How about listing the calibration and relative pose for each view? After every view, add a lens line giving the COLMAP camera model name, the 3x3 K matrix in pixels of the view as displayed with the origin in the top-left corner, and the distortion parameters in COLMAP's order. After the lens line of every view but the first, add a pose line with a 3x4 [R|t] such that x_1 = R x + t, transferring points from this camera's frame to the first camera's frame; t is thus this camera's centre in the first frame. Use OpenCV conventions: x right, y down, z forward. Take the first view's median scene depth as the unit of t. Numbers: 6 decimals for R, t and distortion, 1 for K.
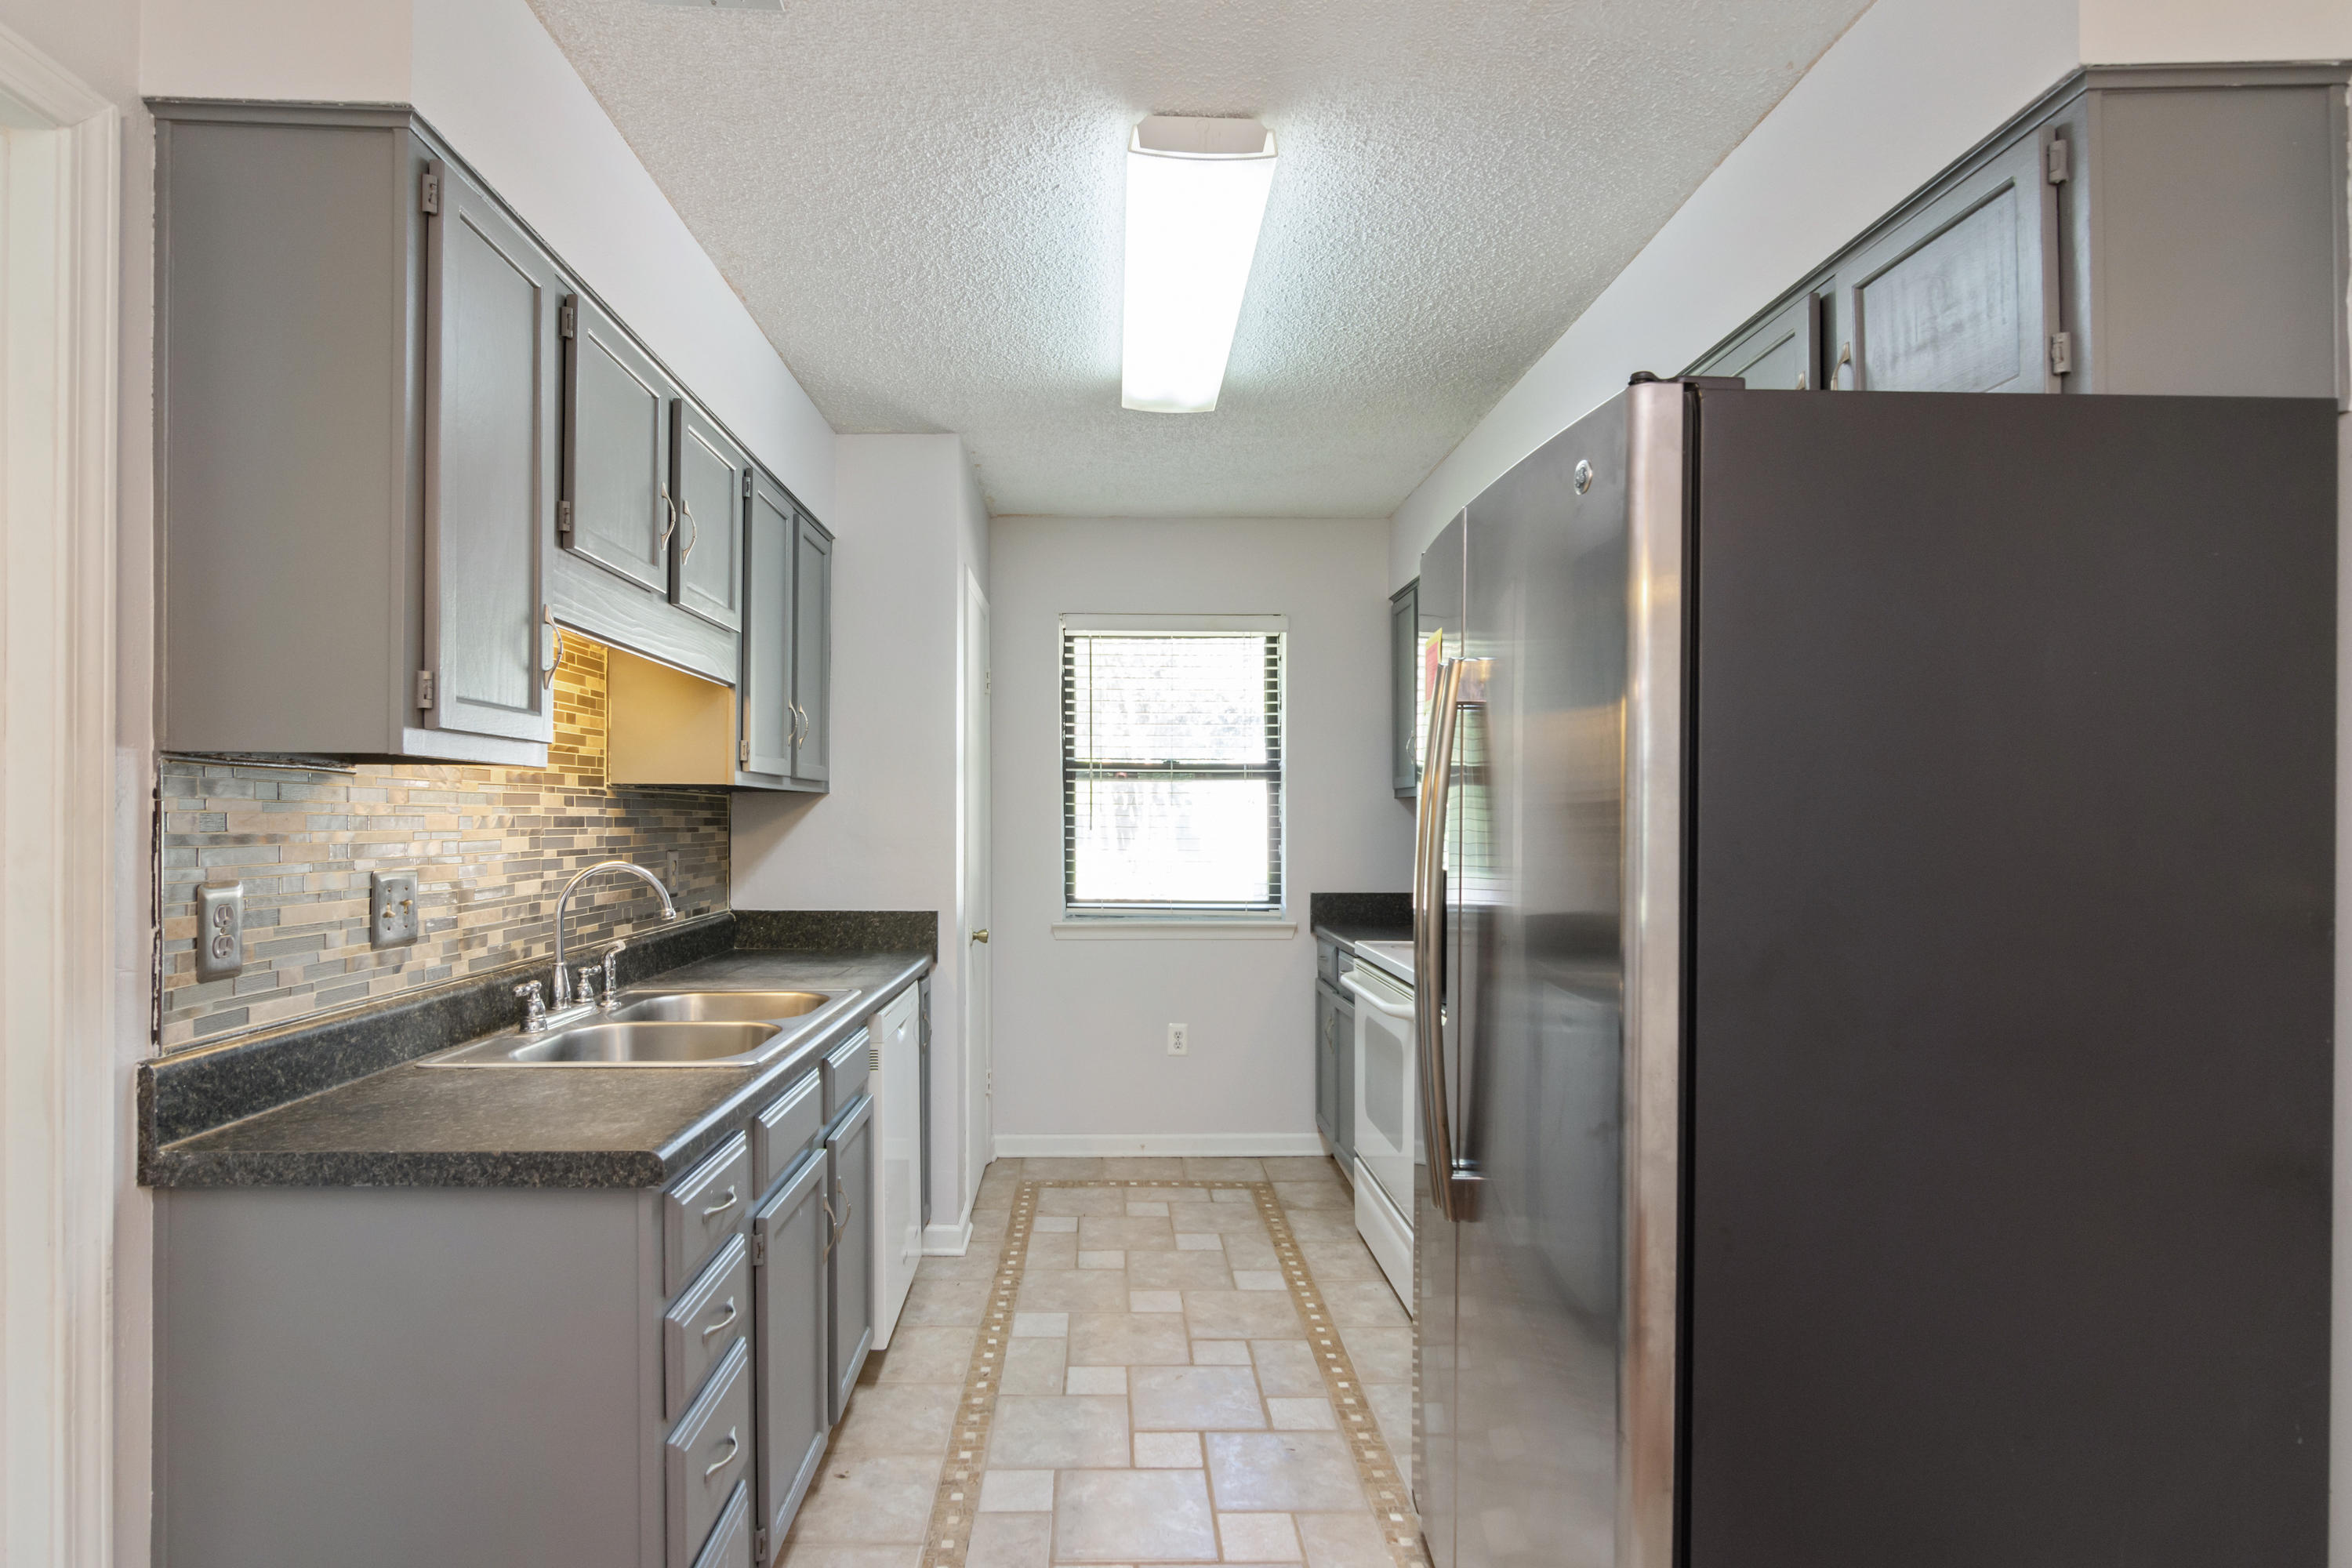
lens RADIAL K [[1226.1, 0, 1171.2], [0, 1226.1, 796.2], [0, 0, 1]] dist [0.002622, -0.000219]
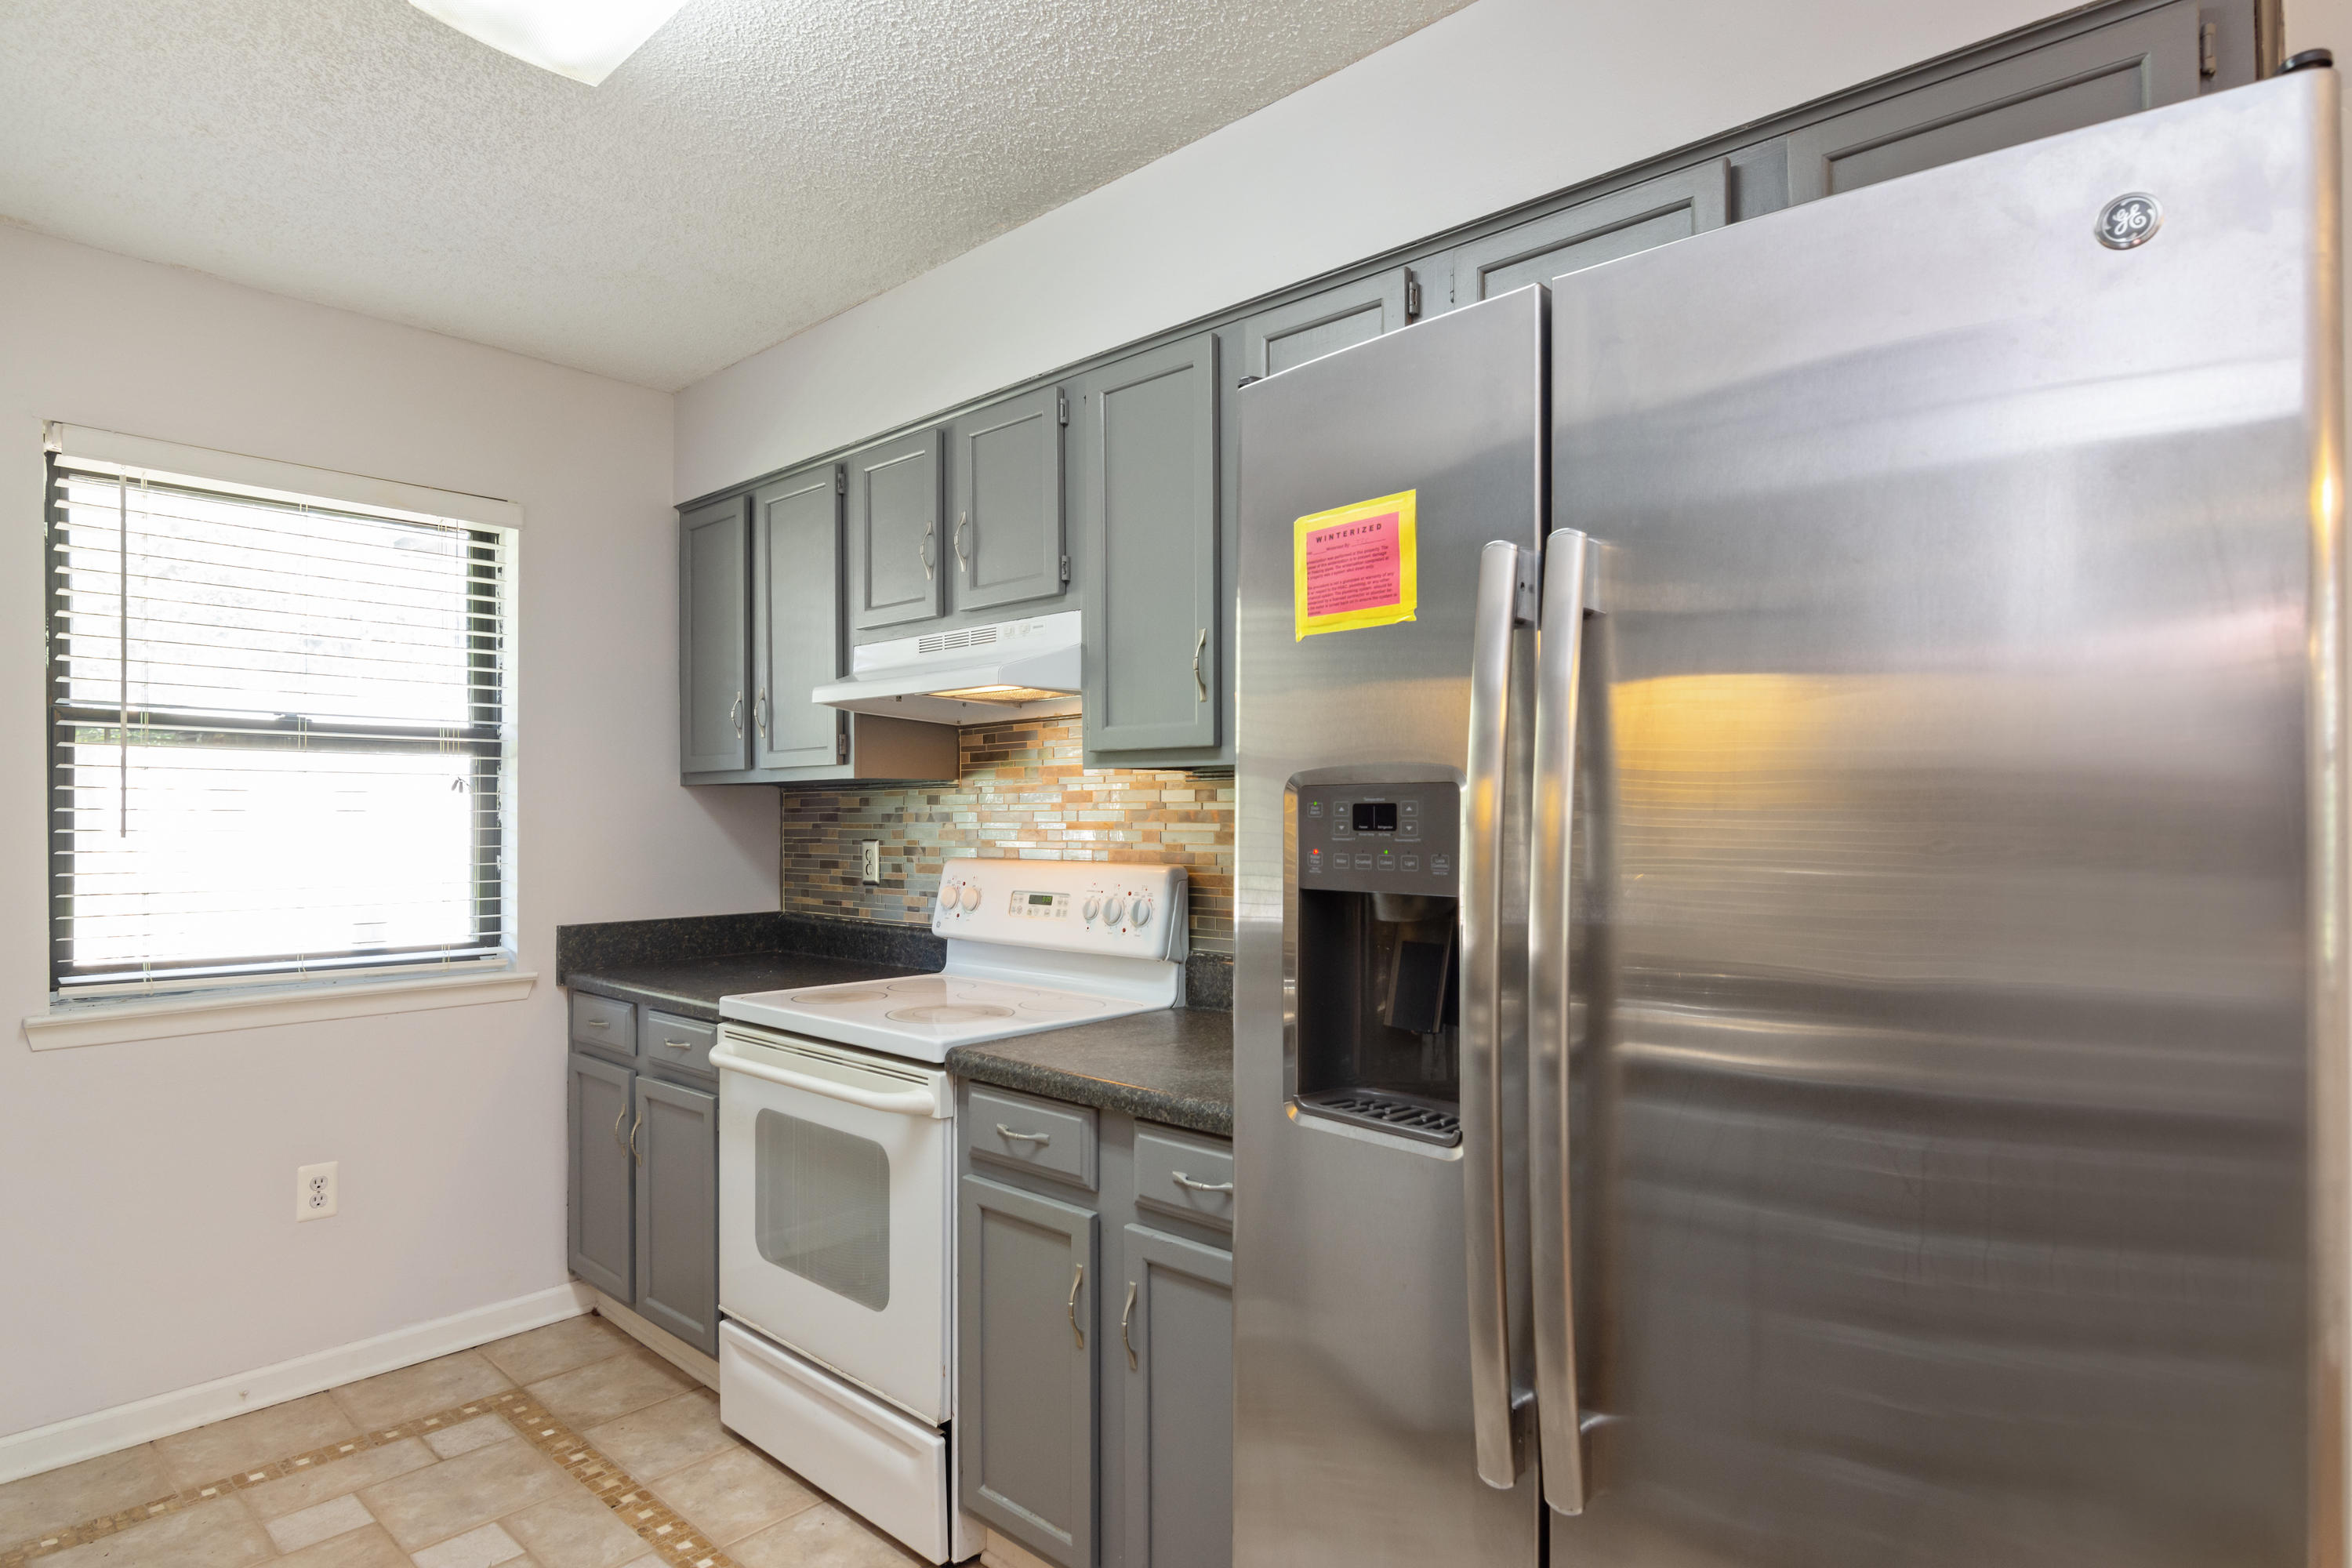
lens RADIAL K [[1211.5, 0, 1177.8], [0, 1211.5, 805.7], [0, 0, 1]] dist [0.006205, -0.002263]
pose [[0.695324, 0.002508, 0.718692, -0.131728], [-0.011656, 0.999902, 0.007787, 0.004560], [-0.718602, -0.013792, 0.695285, 0.313696]]
